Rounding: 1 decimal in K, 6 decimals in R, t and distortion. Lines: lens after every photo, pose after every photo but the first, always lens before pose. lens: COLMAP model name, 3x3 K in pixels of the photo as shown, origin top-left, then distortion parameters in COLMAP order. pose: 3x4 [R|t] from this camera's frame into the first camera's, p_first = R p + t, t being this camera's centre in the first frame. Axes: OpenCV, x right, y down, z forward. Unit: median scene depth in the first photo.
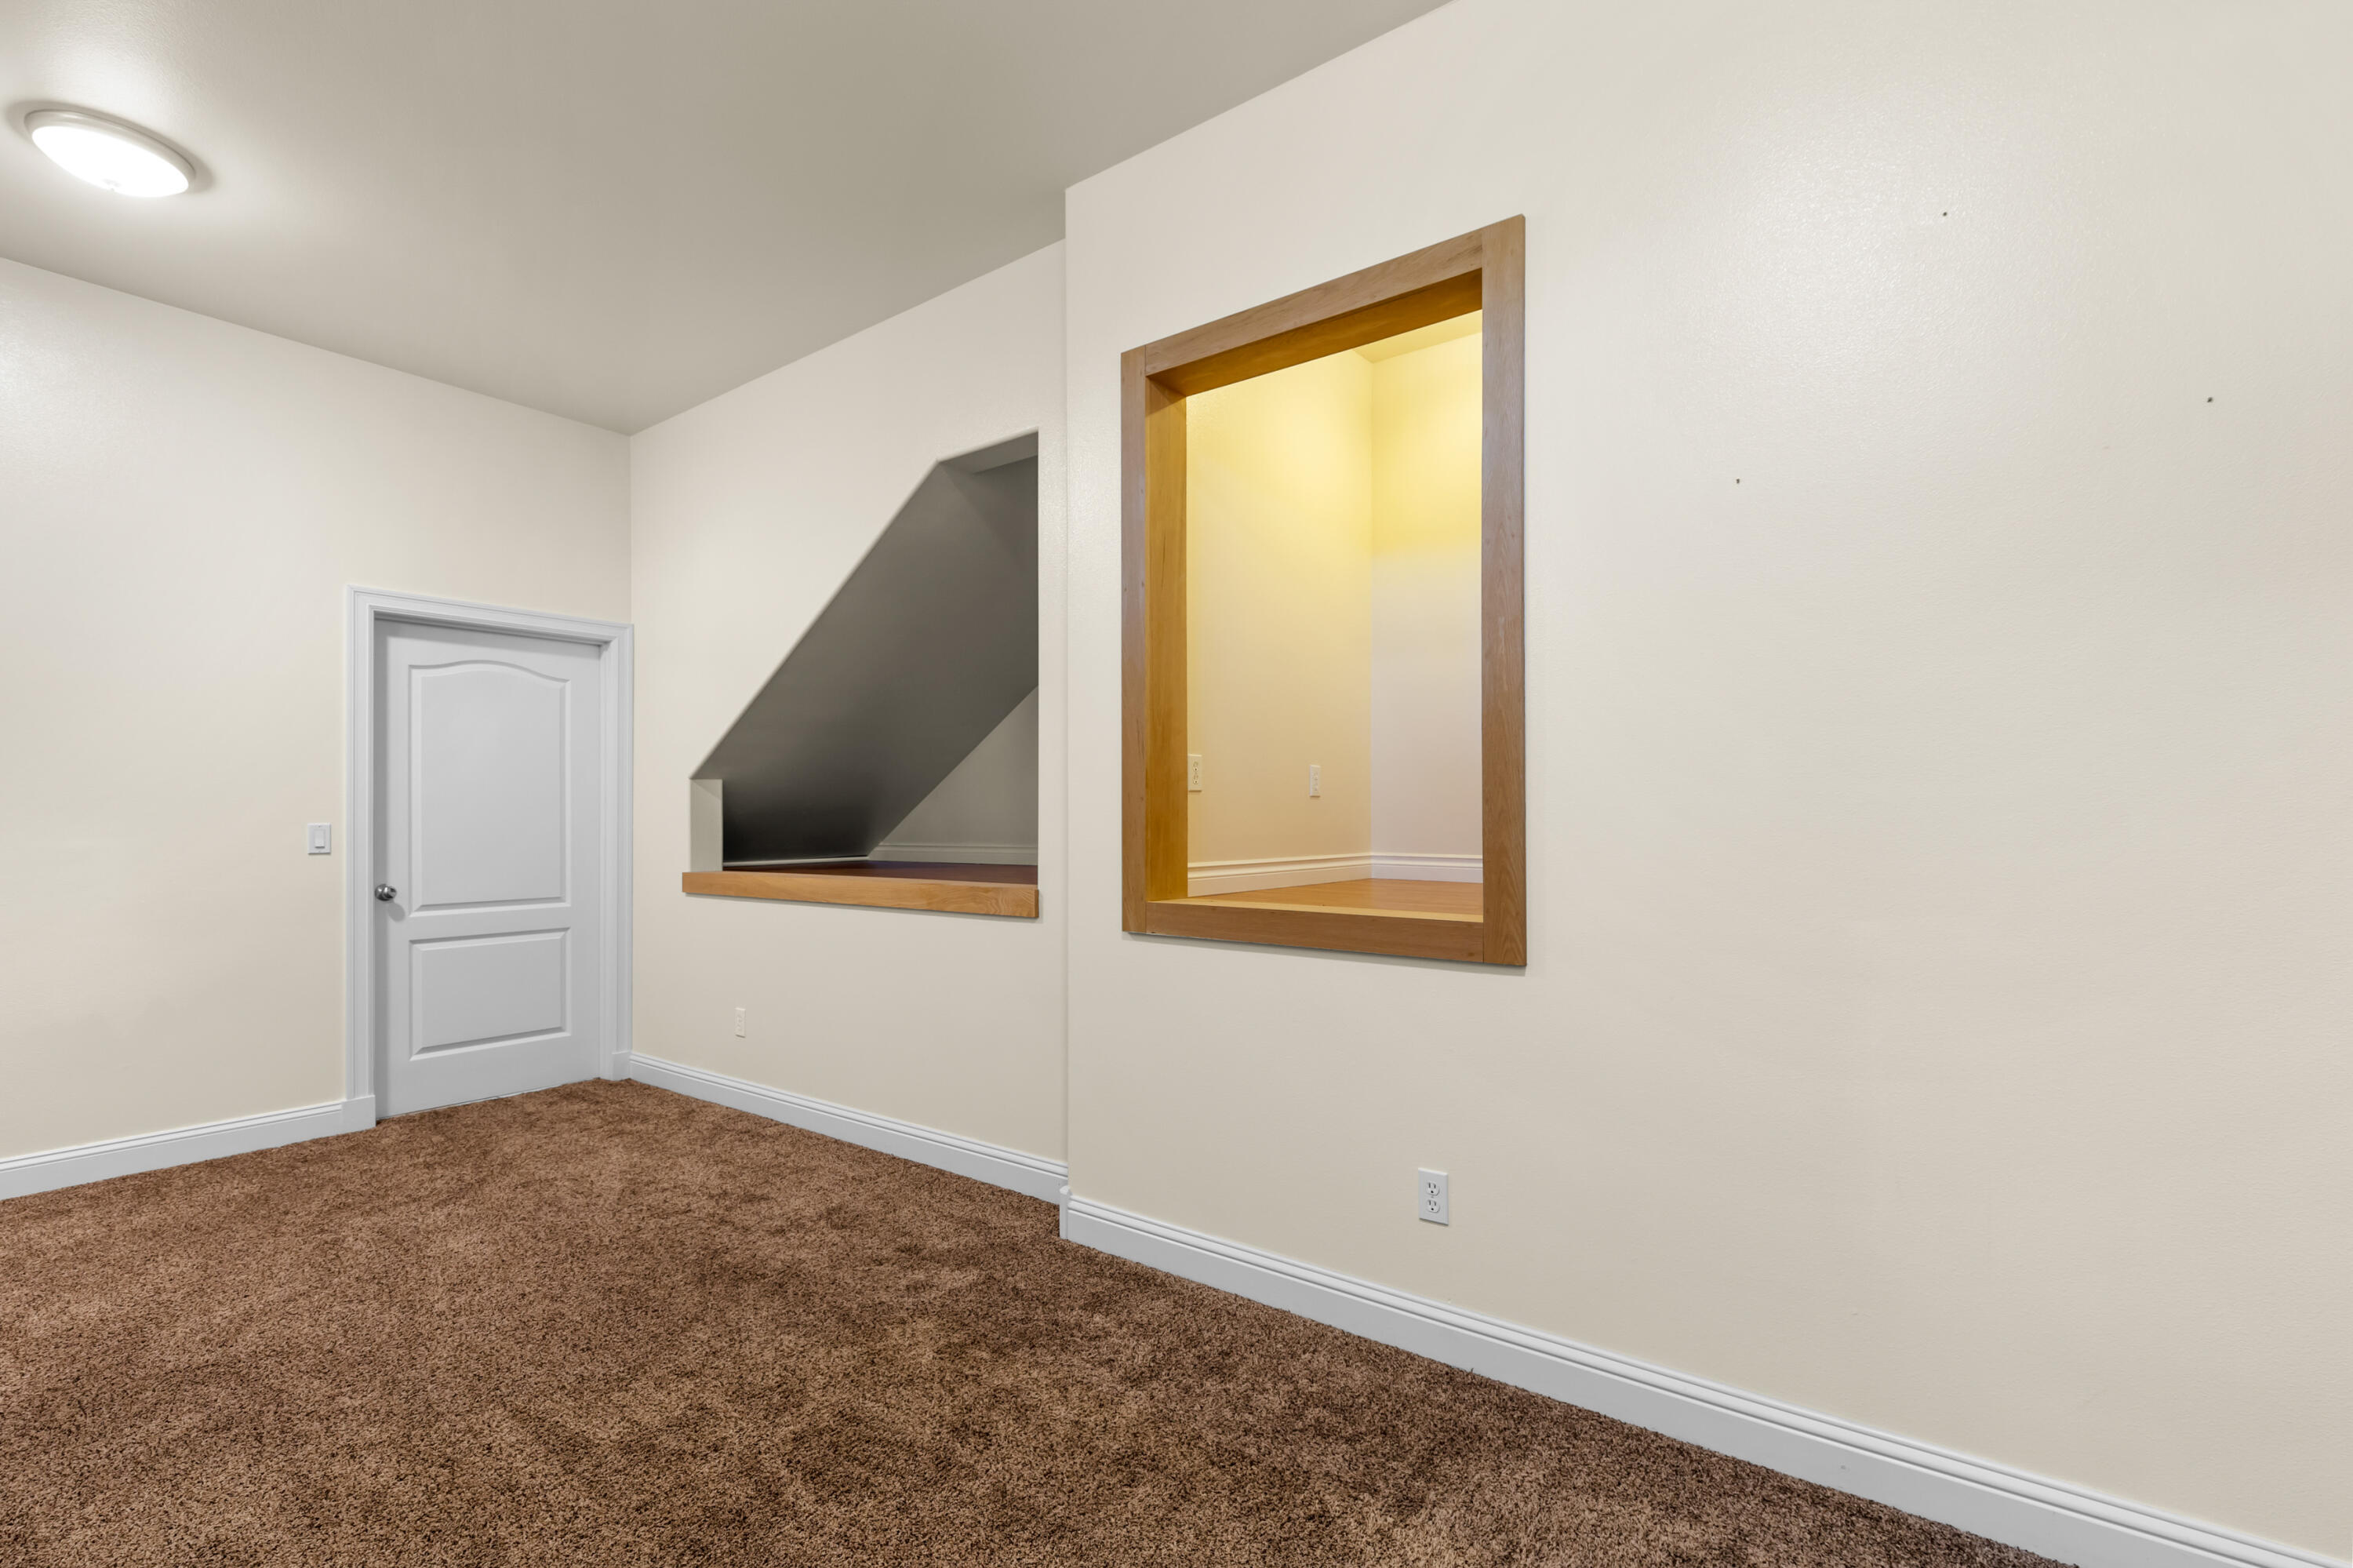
lens RADIAL K [[1066.0, 0, 1177.7], [0, 1066.0, 815.5], [0, 0, 1]] dist [0.000240, -0.000352]
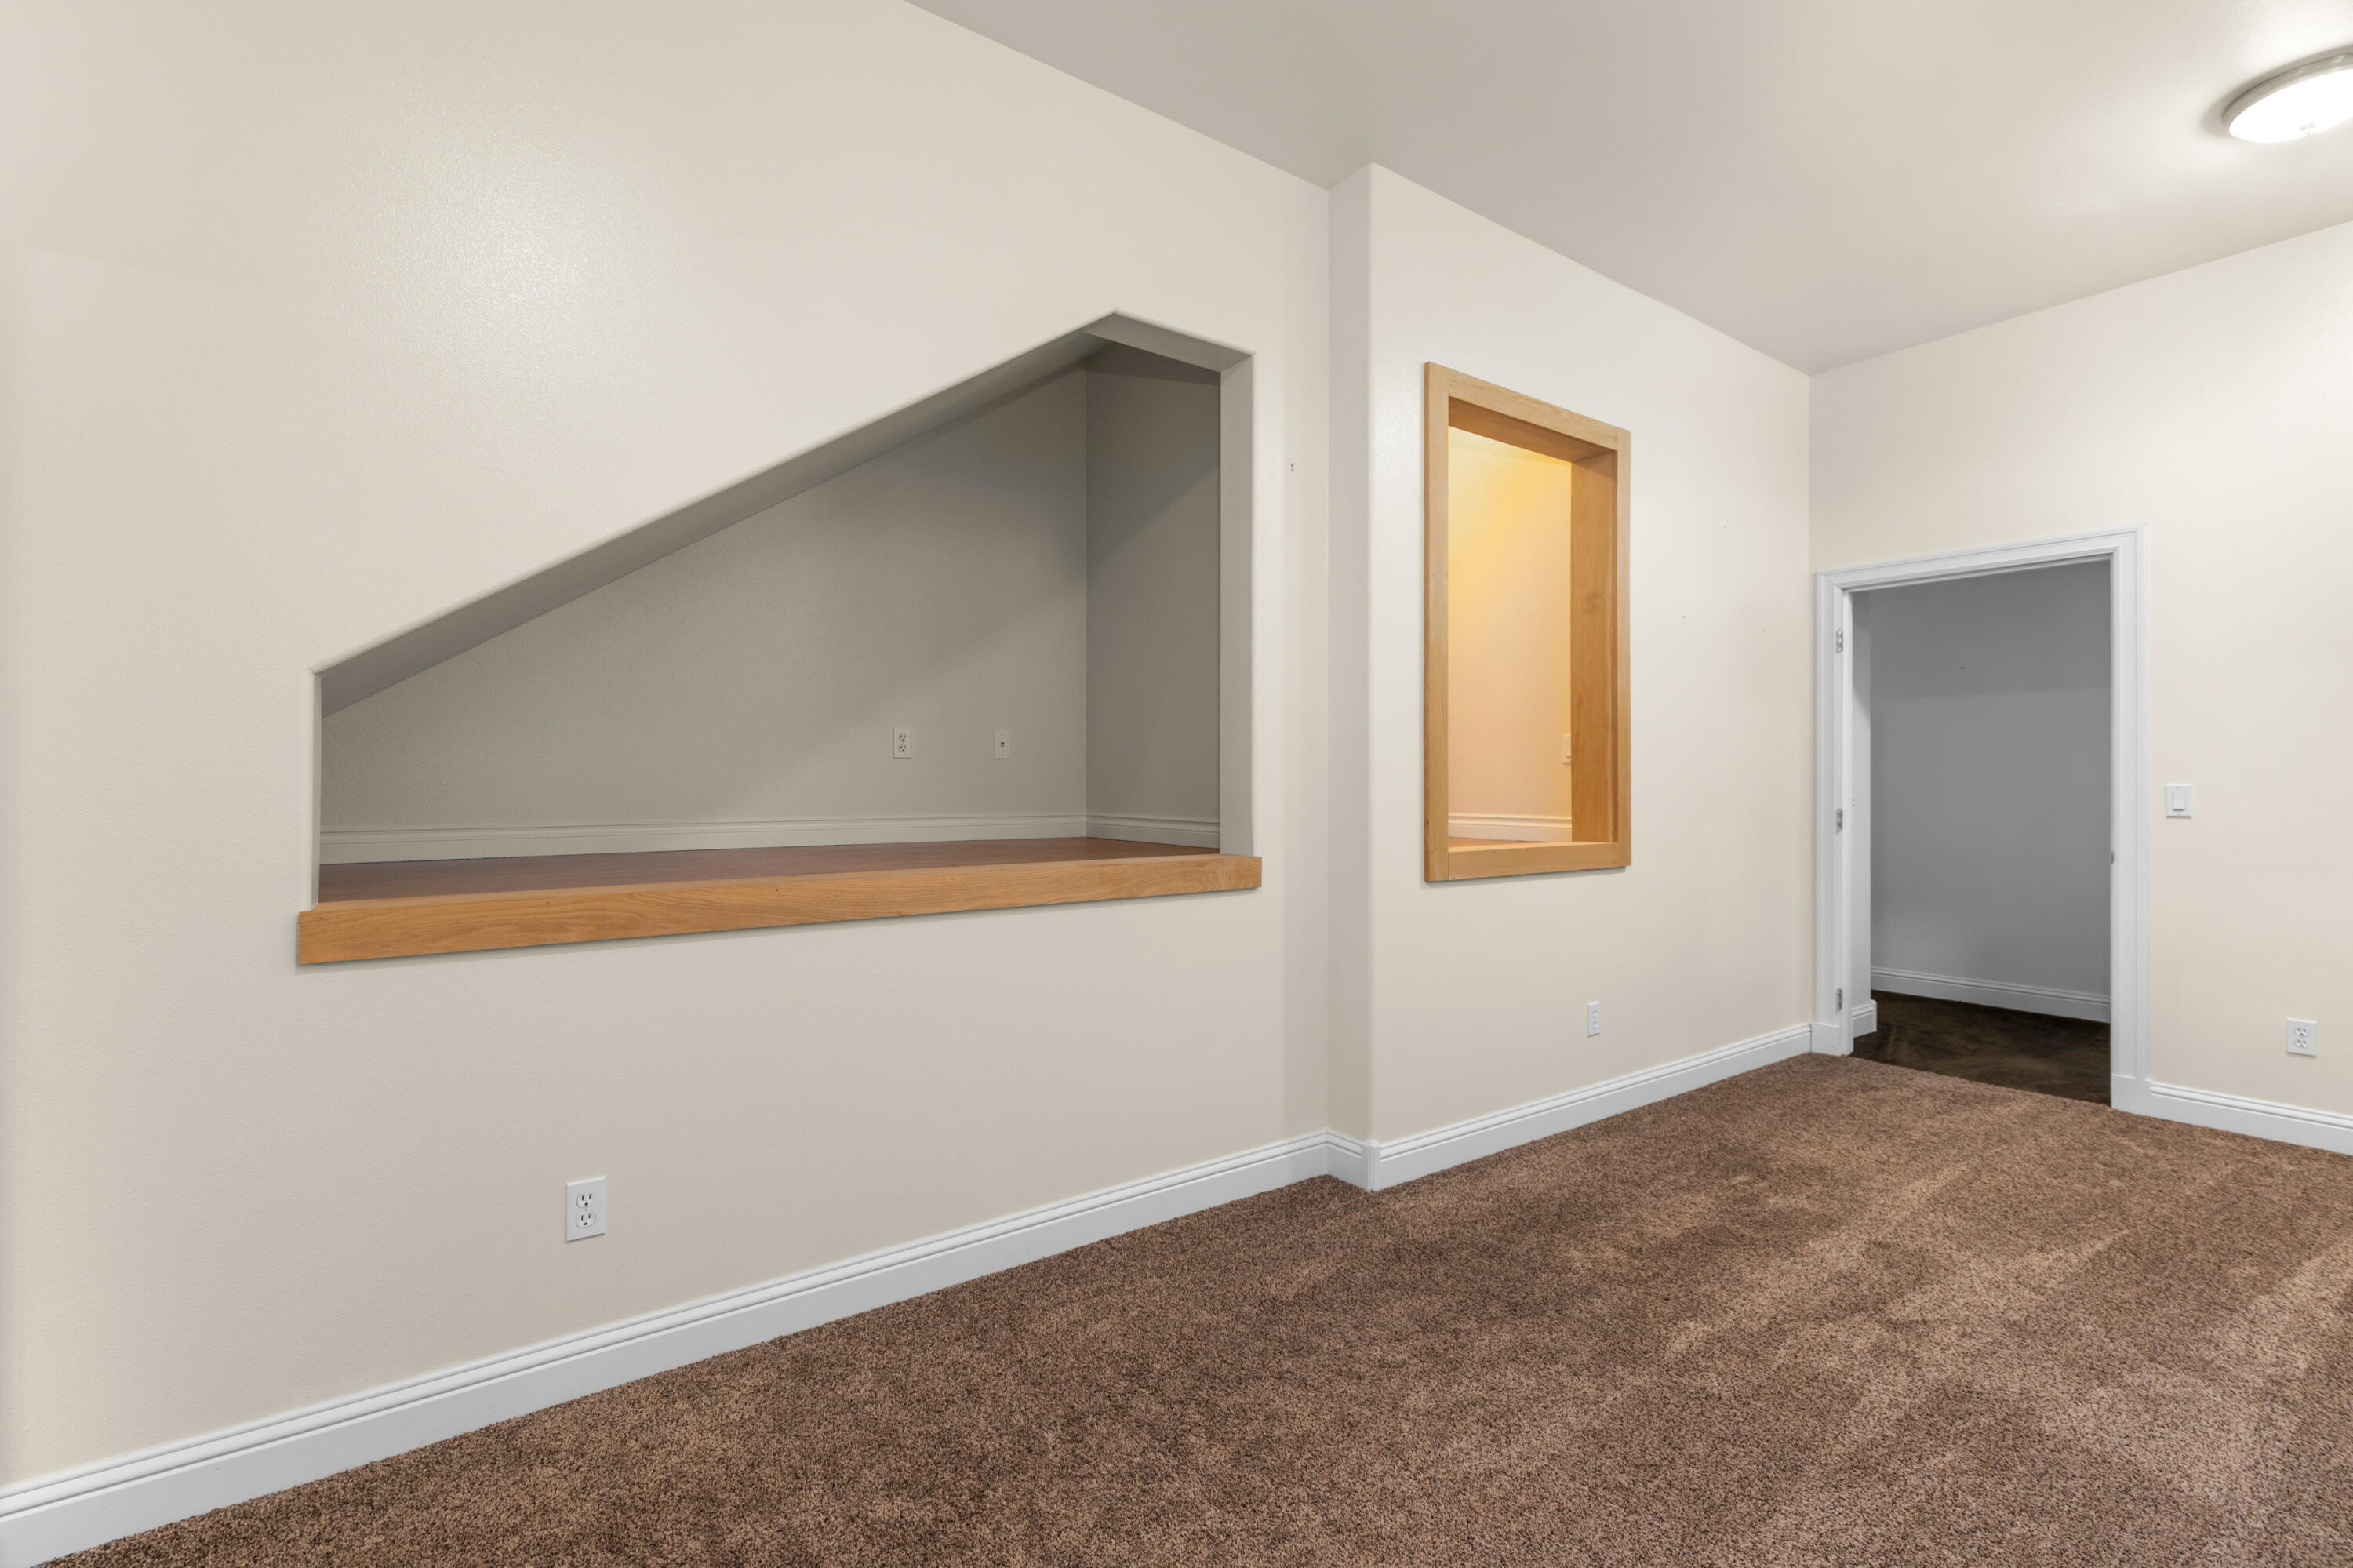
lens RADIAL K [[1088.3, 0, 1176.5], [0, 1088.3, 784.0], [0, 0, 1]] dist [-0.000200, -0.000080]
pose [[0.285995, -0.001830, 0.958229, -1.240938], [-0.009597, 0.999943, 0.004774, 0.002812], [-0.958183, -0.010561, 0.285961, 0.943261]]
